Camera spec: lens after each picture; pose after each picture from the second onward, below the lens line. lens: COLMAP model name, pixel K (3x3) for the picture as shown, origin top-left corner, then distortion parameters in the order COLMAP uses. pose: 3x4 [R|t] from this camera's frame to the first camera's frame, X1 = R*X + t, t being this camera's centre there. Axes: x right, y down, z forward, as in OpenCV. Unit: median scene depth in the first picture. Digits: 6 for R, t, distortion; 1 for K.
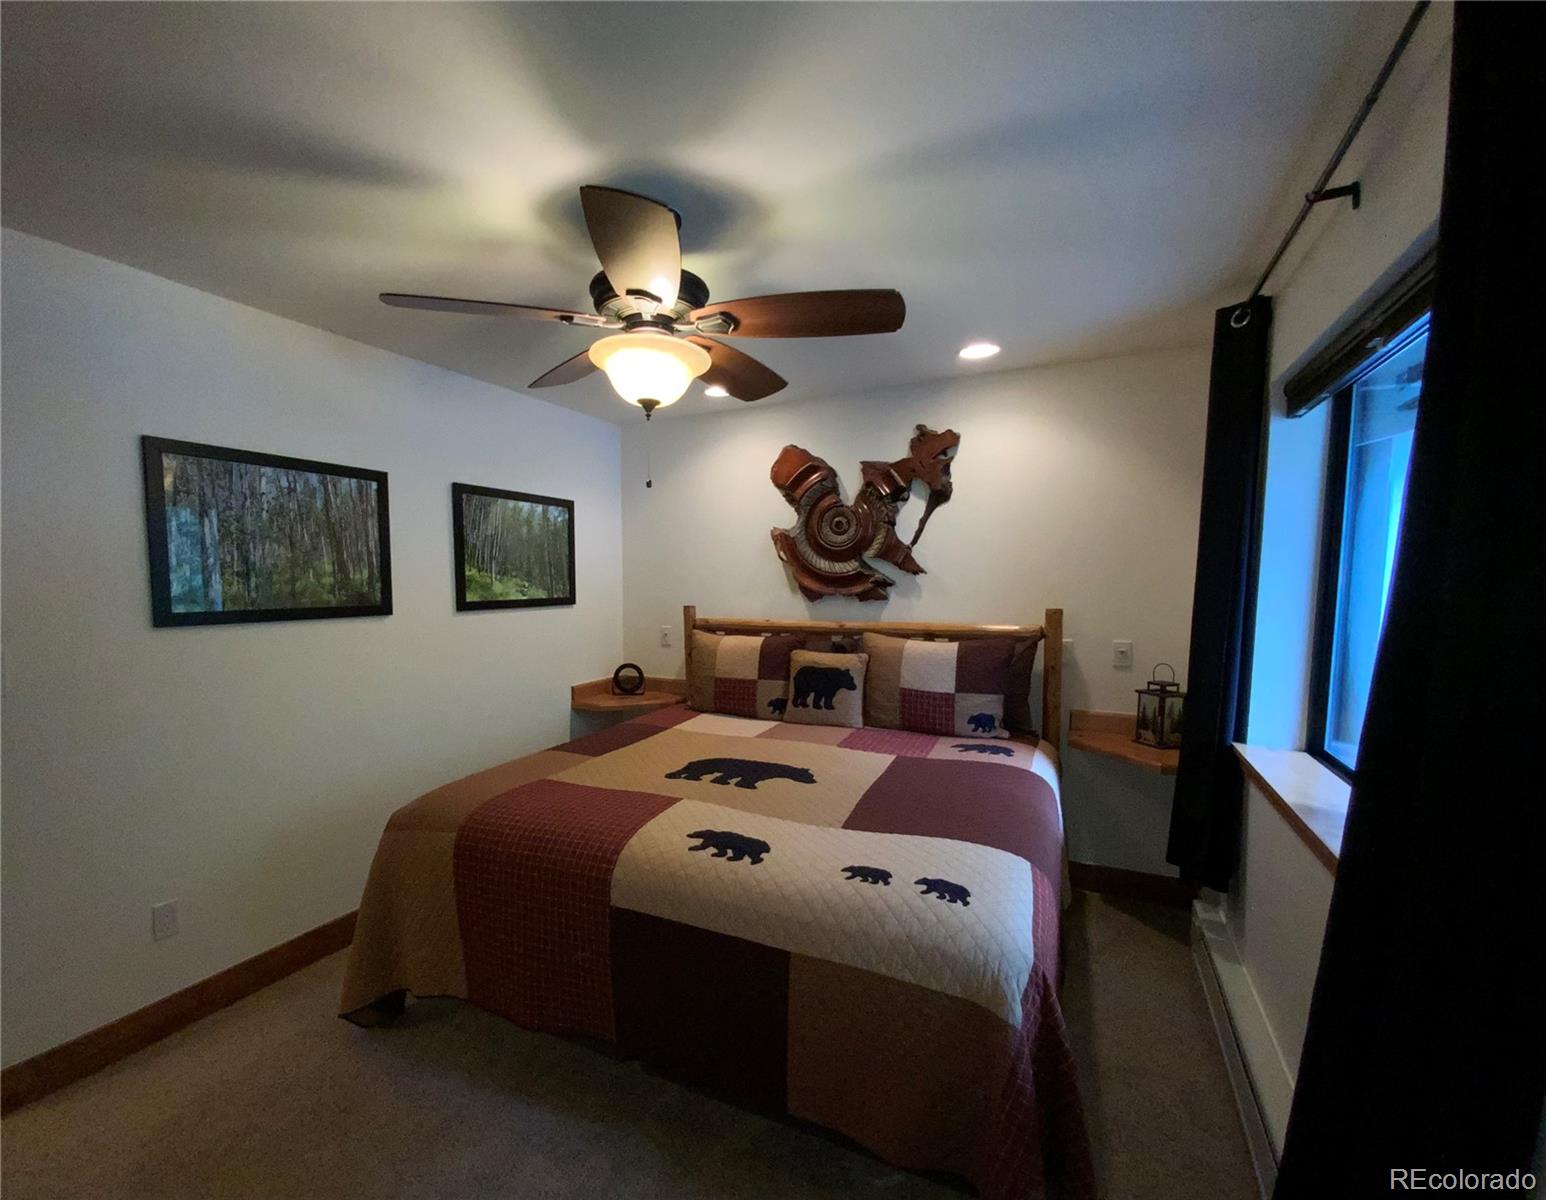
lens RADIAL K [[676.0, 0, 773.5], [0, 676.0, 656.5], [0, 0, 1]] dist [0.001197, -0.000025]
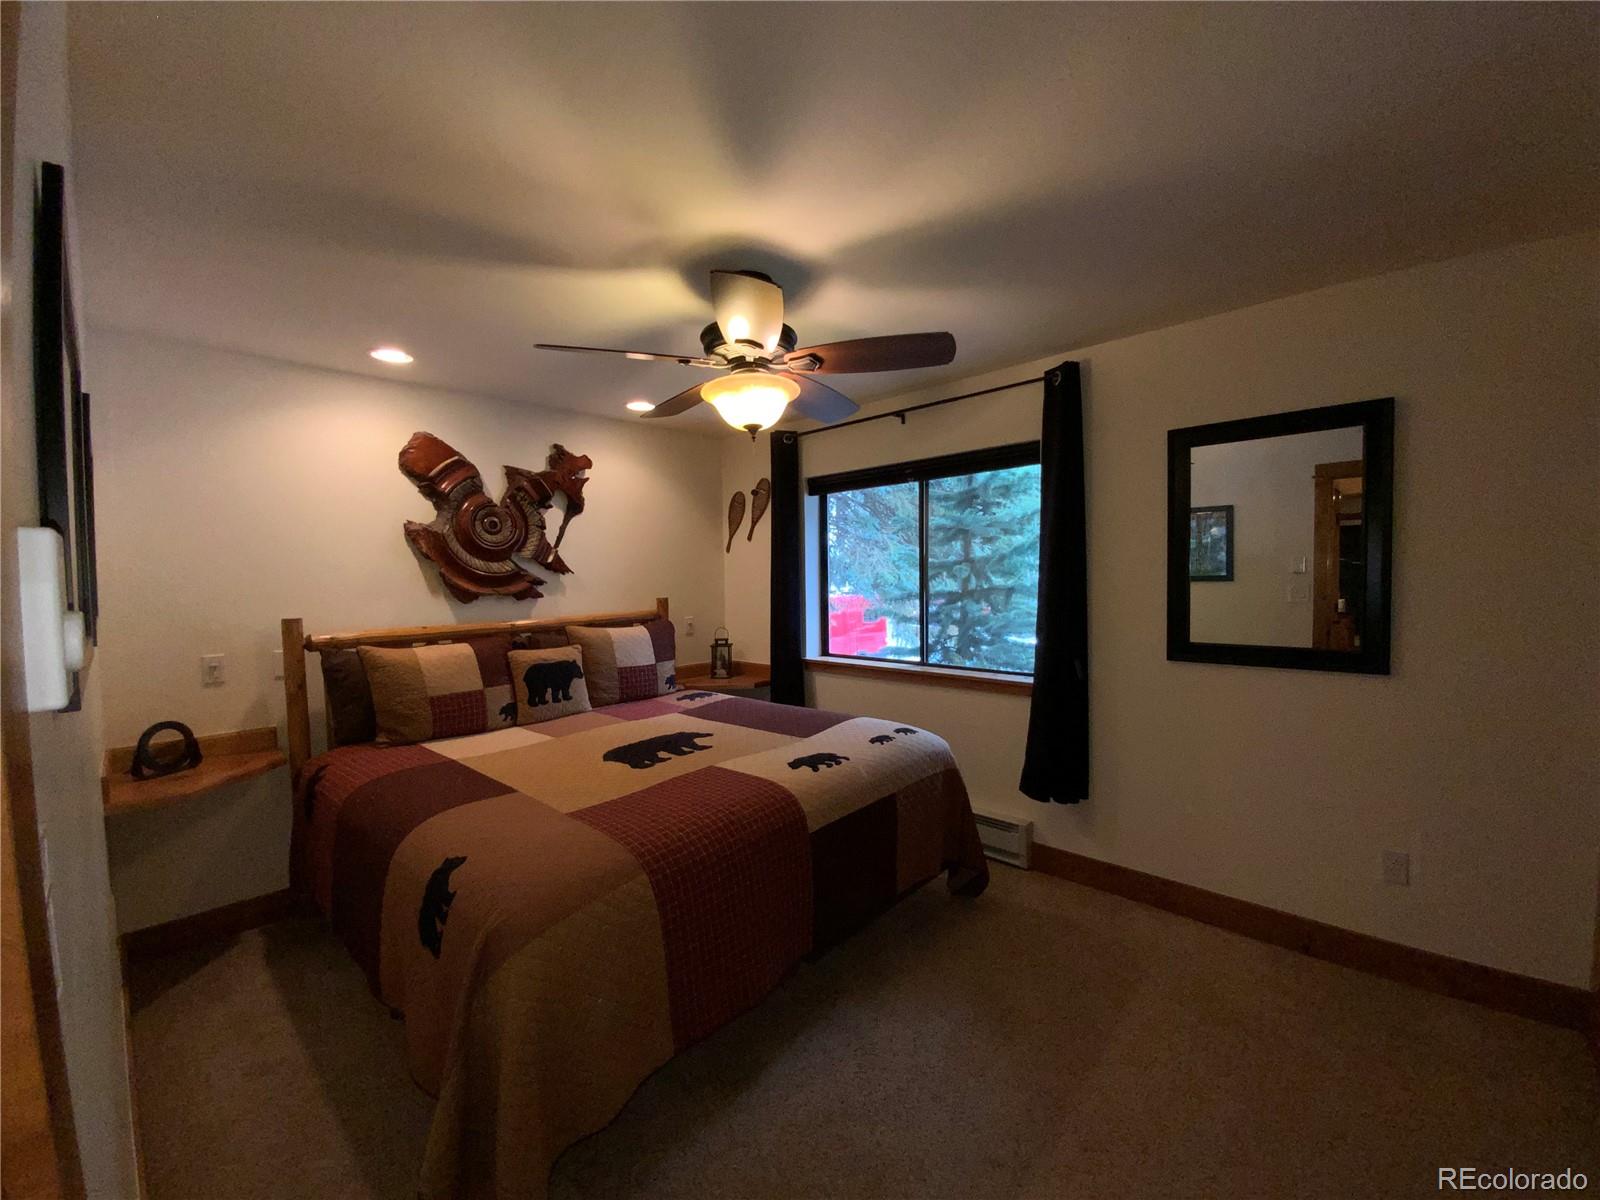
lens RADIAL K [[637.2, 0, 797.8], [0, 637.2, 603.3], [0, 0, 1]] dist [-0.000058, -0.000139]
pose [[0.260472, -0.045444, 0.964411, -0.838346], [0.123157, 0.992295, 0.013495, -0.044511], [-0.957594, 0.115259, 0.264062, 0.402571]]
